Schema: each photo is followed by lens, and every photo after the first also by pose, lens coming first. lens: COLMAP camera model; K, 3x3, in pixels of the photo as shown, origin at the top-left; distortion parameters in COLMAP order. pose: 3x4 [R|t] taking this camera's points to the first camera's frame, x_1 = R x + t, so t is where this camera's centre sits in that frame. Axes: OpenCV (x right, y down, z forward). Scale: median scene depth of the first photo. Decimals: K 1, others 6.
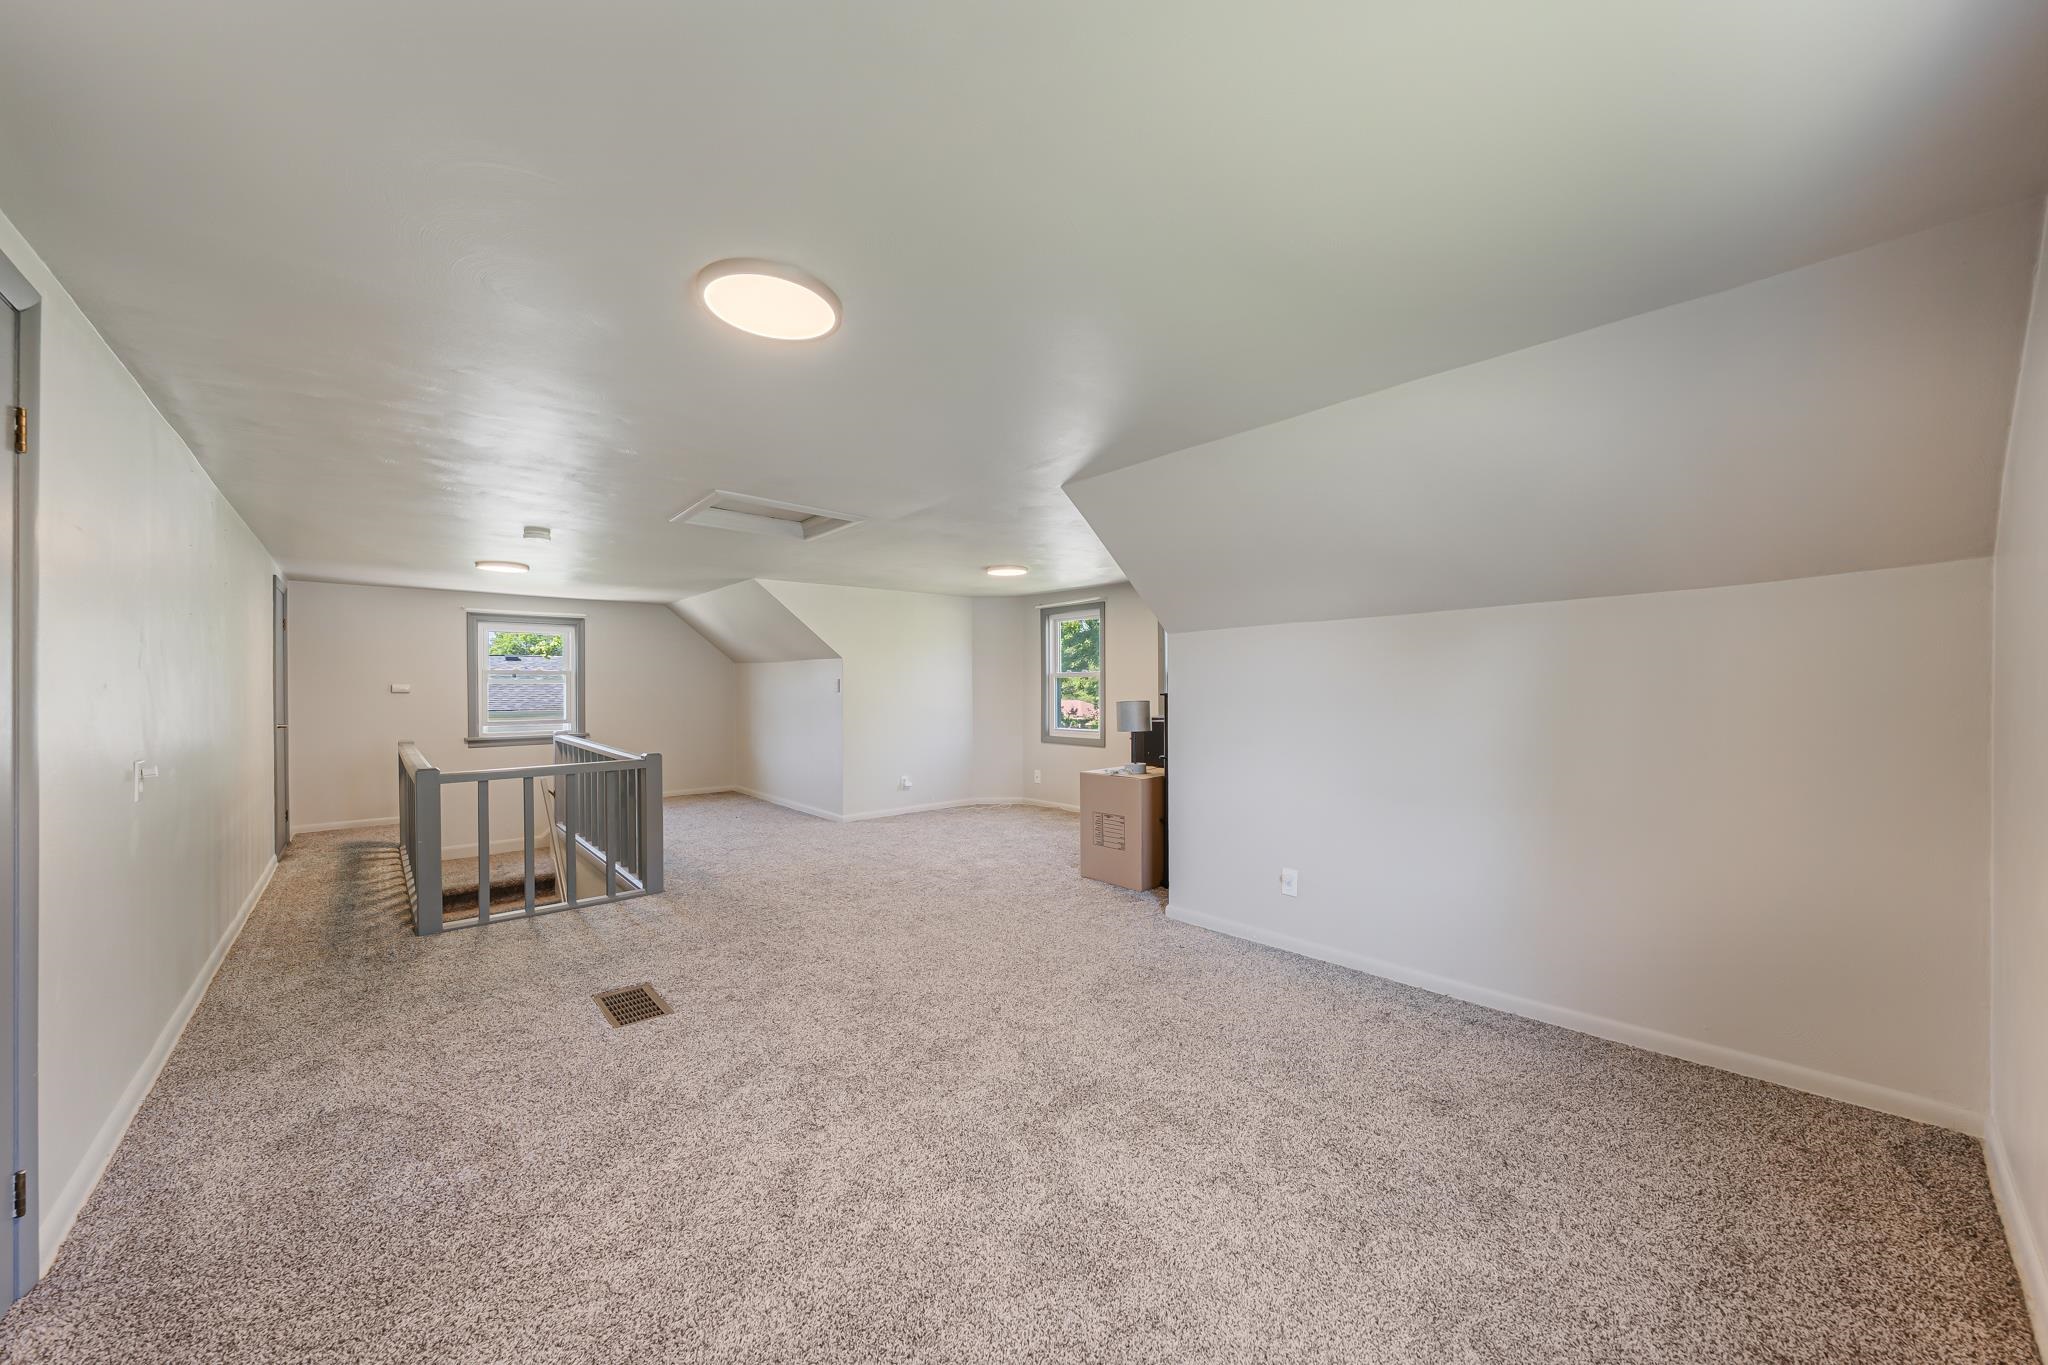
lens RADIAL K [[728.7, 0, 1022.5], [0, 728.7, 693.3], [0, 0, 1]] dist [0.000891, 0.000016]
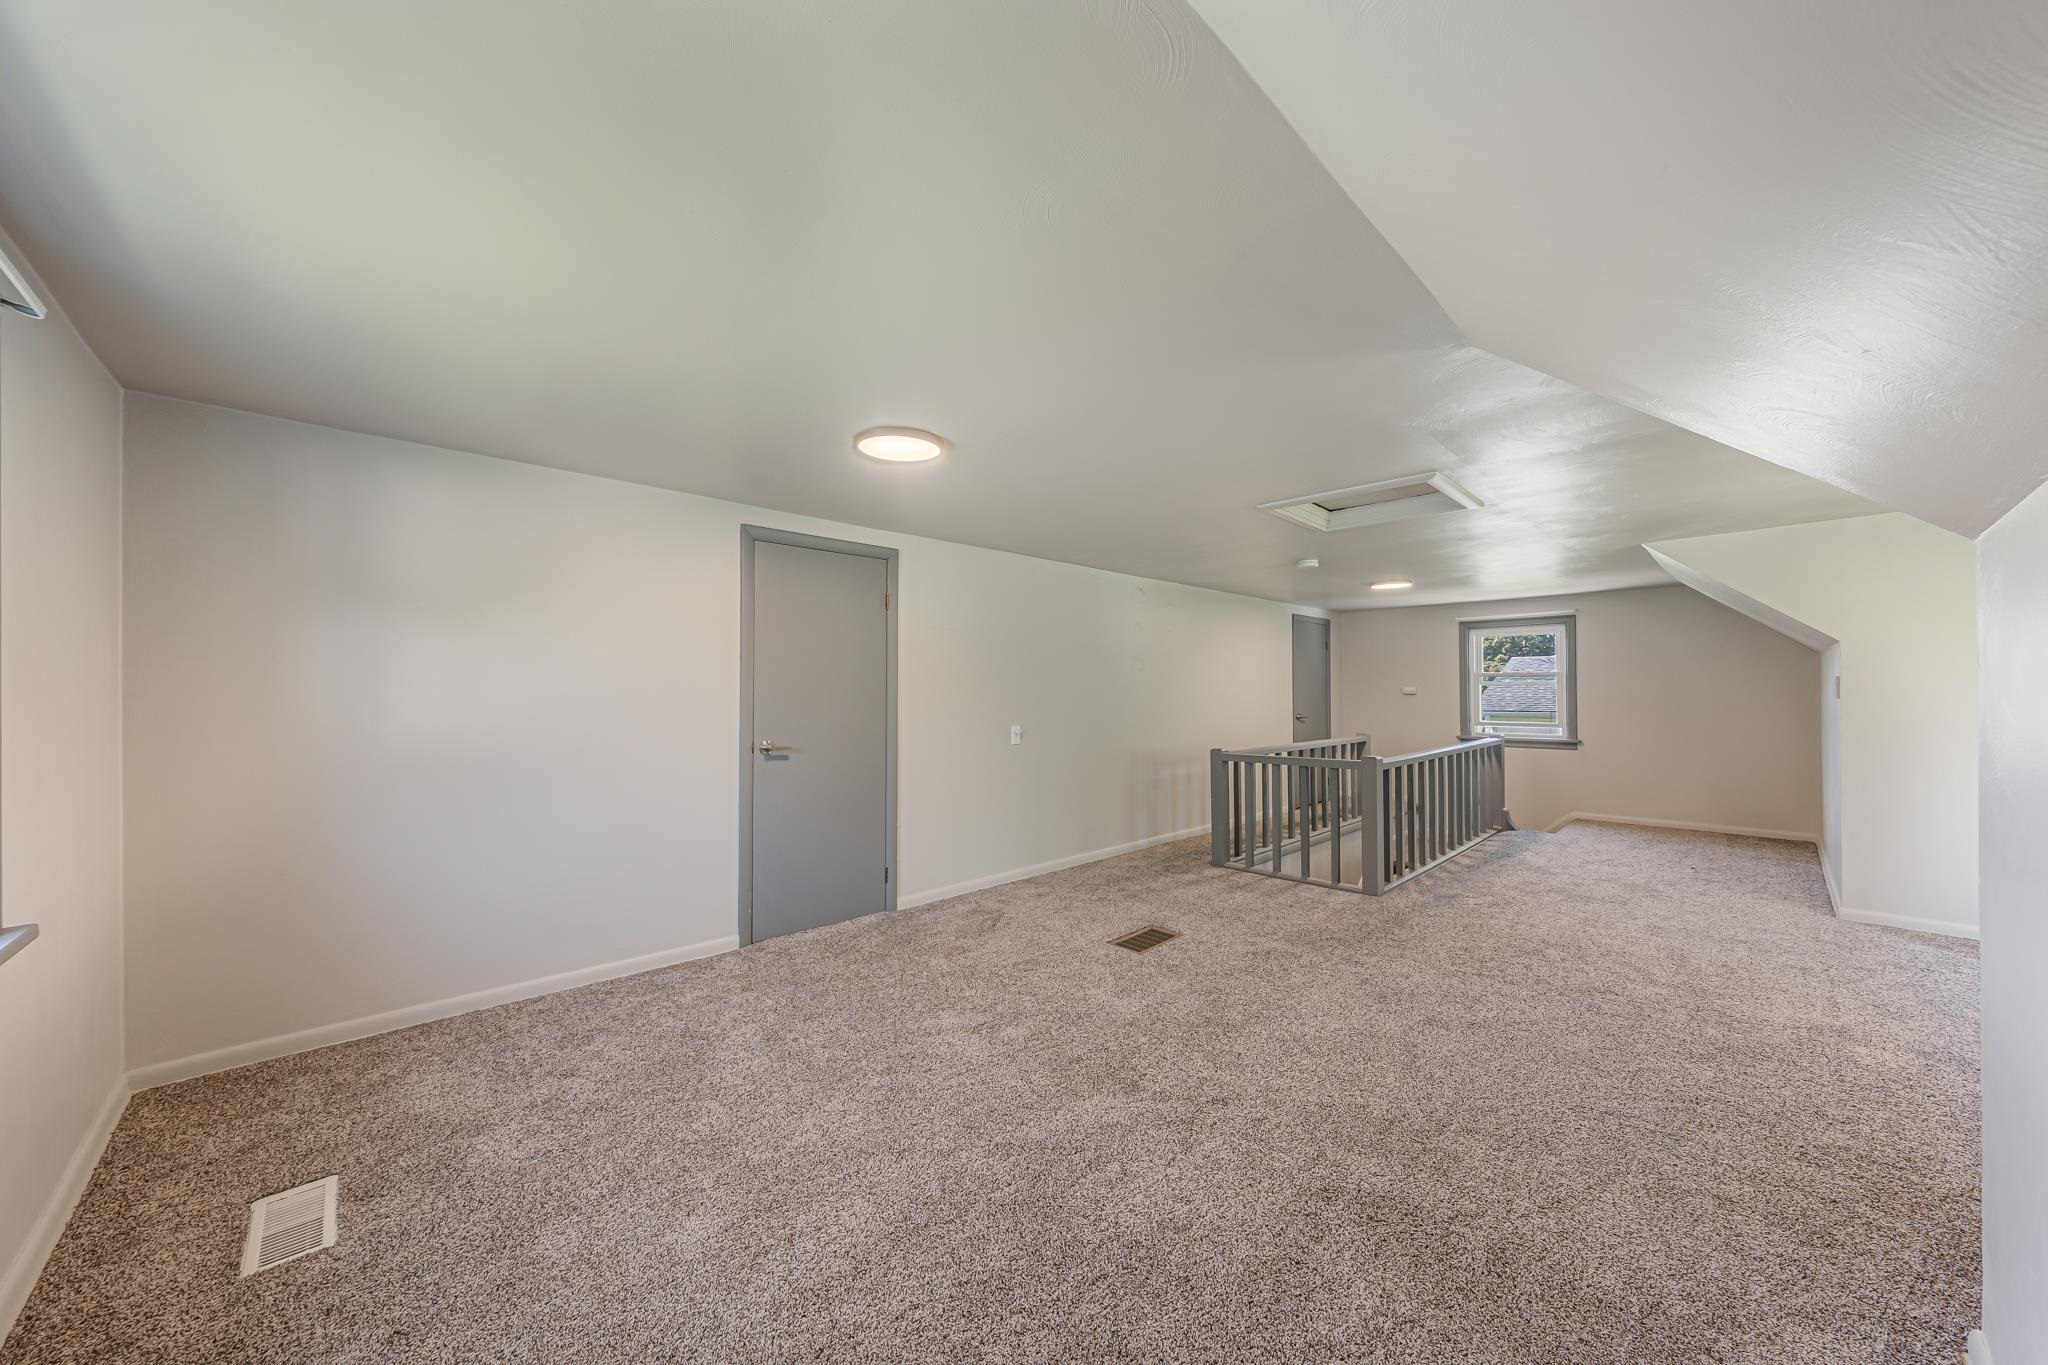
lens RADIAL K [[708.8, 0, 1019.5], [0, 708.8, 685.7], [0, 0, 1]] dist [0.000167, 0.000028]
pose [[0.033279, -0.004772, -0.999435, 0.405156], [-0.001157, 0.999988, -0.004813, -0.011424], [0.999445, 0.001317, 0.033273, 0.406919]]
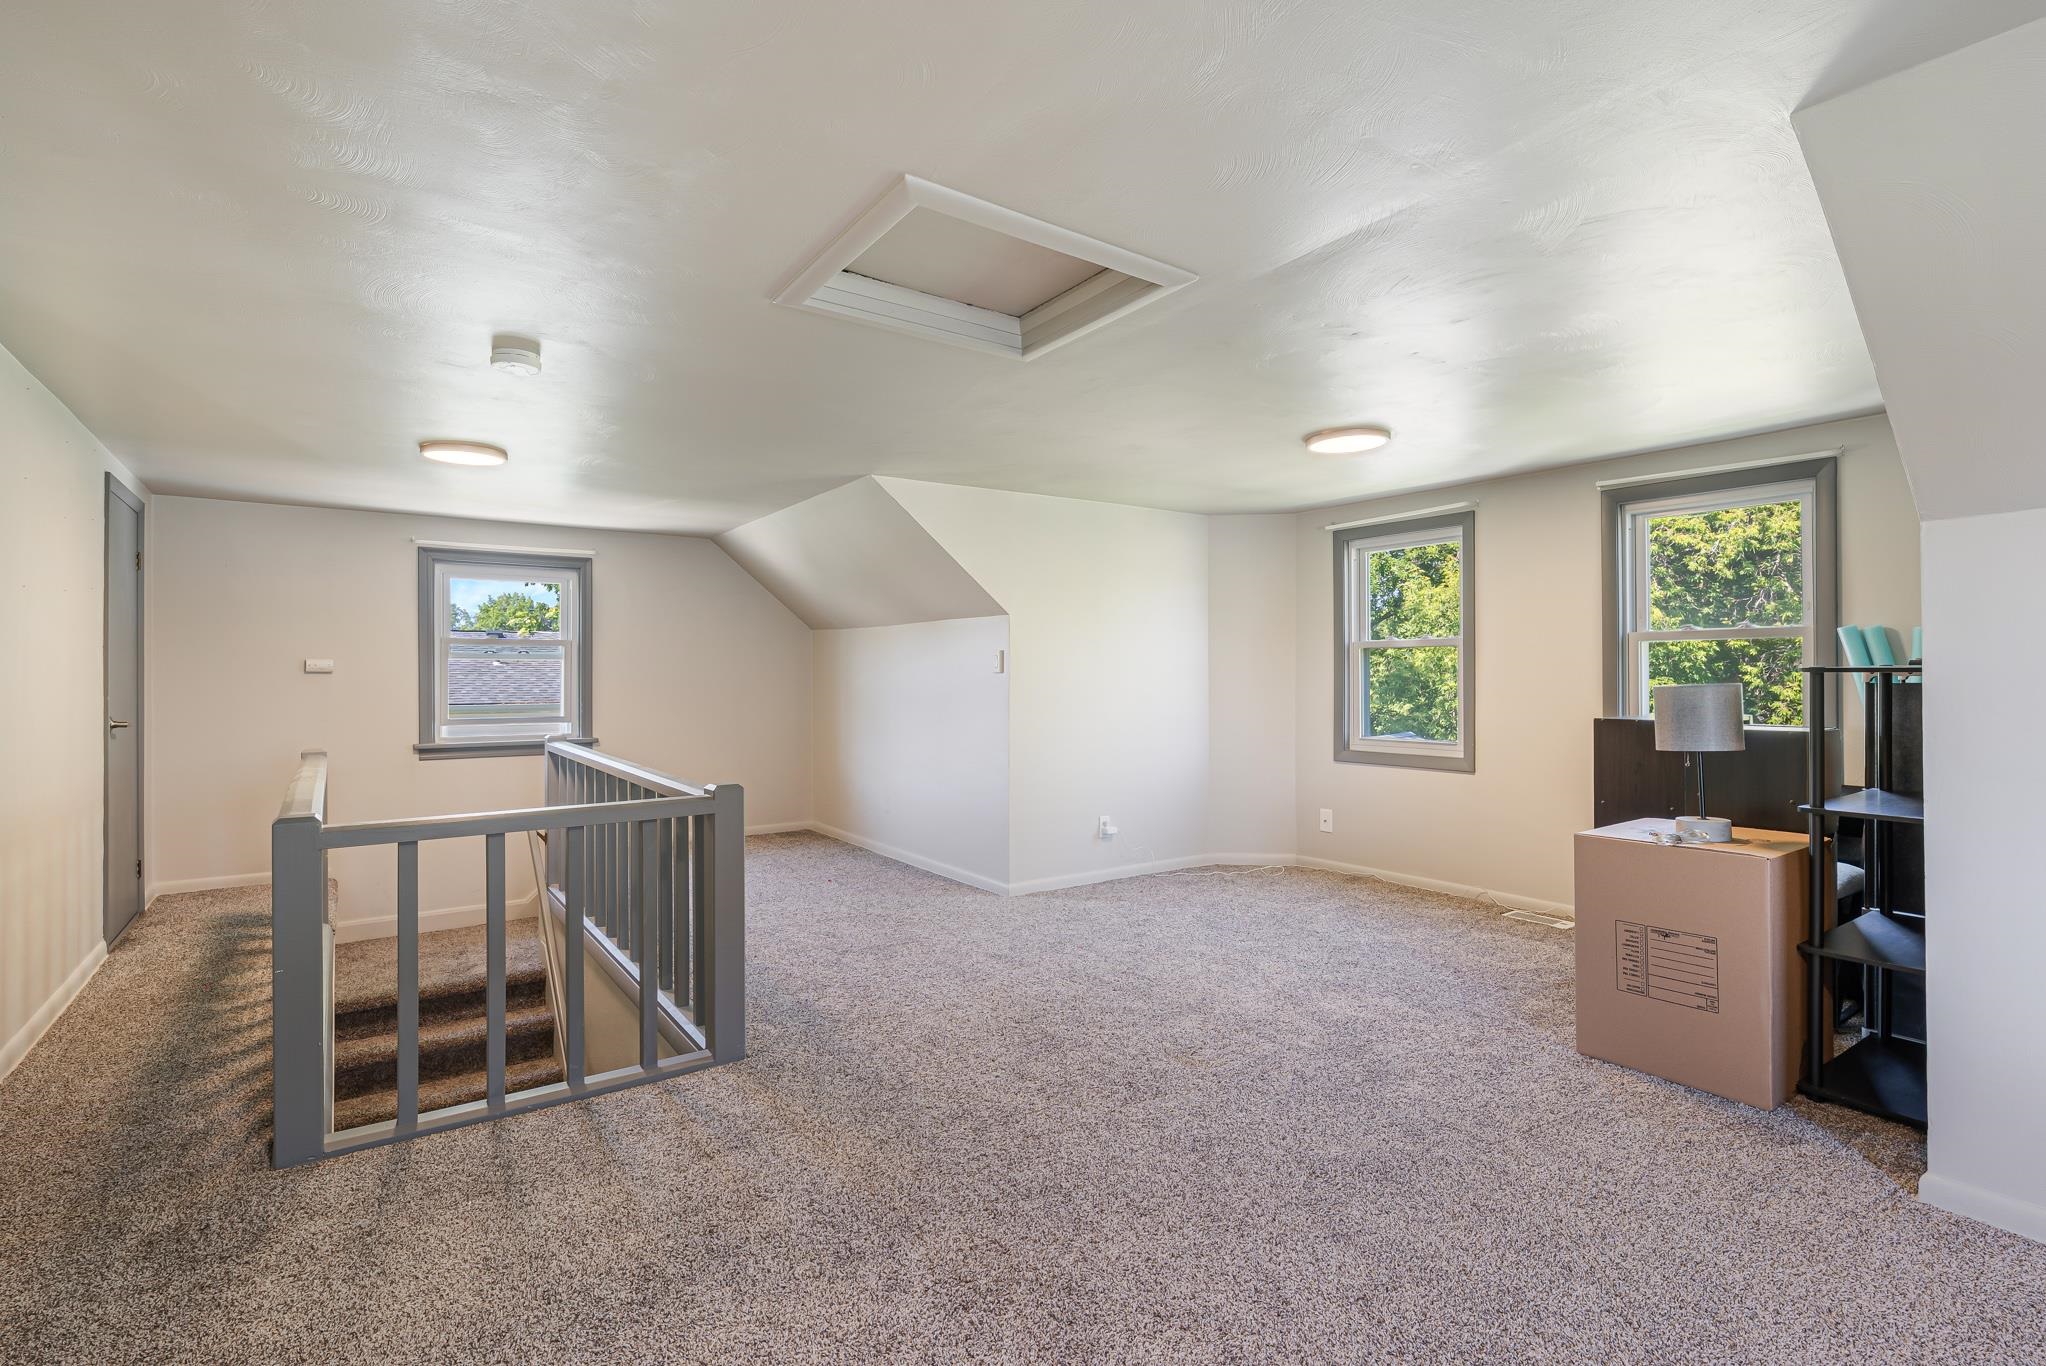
lens RADIAL K [[965.4, 0, 1020.9], [0, 965.4, 679.1], [0, 0, 1]] dist [0.008537, 0.000651]
pose [[0.993355, 0.002138, -0.115069, -0.193228], [-0.002819, 0.999979, -0.005760, 0.010346], [0.115055, 0.006046, 0.993341, 0.301910]]
